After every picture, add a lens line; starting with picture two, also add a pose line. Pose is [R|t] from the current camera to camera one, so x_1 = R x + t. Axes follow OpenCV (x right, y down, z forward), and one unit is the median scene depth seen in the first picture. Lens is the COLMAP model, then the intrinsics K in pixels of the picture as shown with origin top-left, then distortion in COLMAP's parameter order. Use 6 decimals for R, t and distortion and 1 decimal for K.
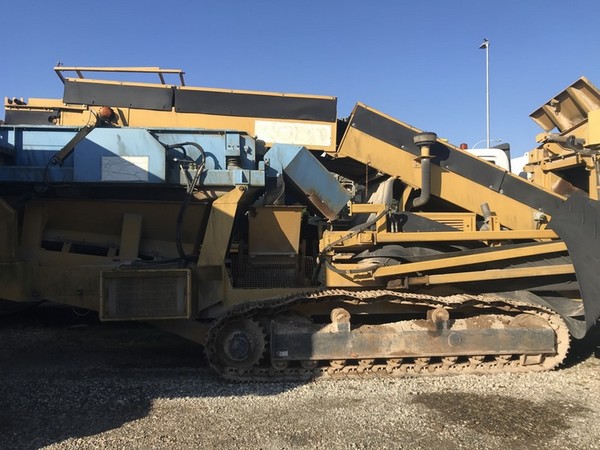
lens RADIAL K [[487.0, 0, 296.6], [0, 487.0, 223.0], [0, 0, 1]] dist [-0.001747, -0.001075]
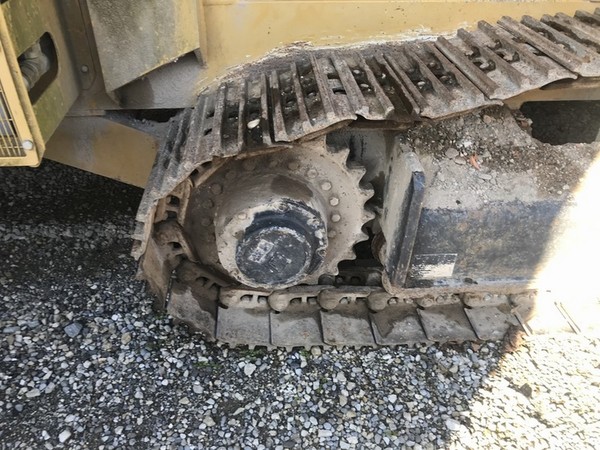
lens RADIAL K [[487.0, 0, 298.8], [0, 487.0, 224.3], [0, 0, 1]] dist [-0.001747, -0.001075]
pose [[0.999441, 0.030955, 0.012662, -0.106913], [-0.032326, 0.796995, 0.603120, 0.083765], [0.008578, -0.603192, 0.797550, 0.783602]]
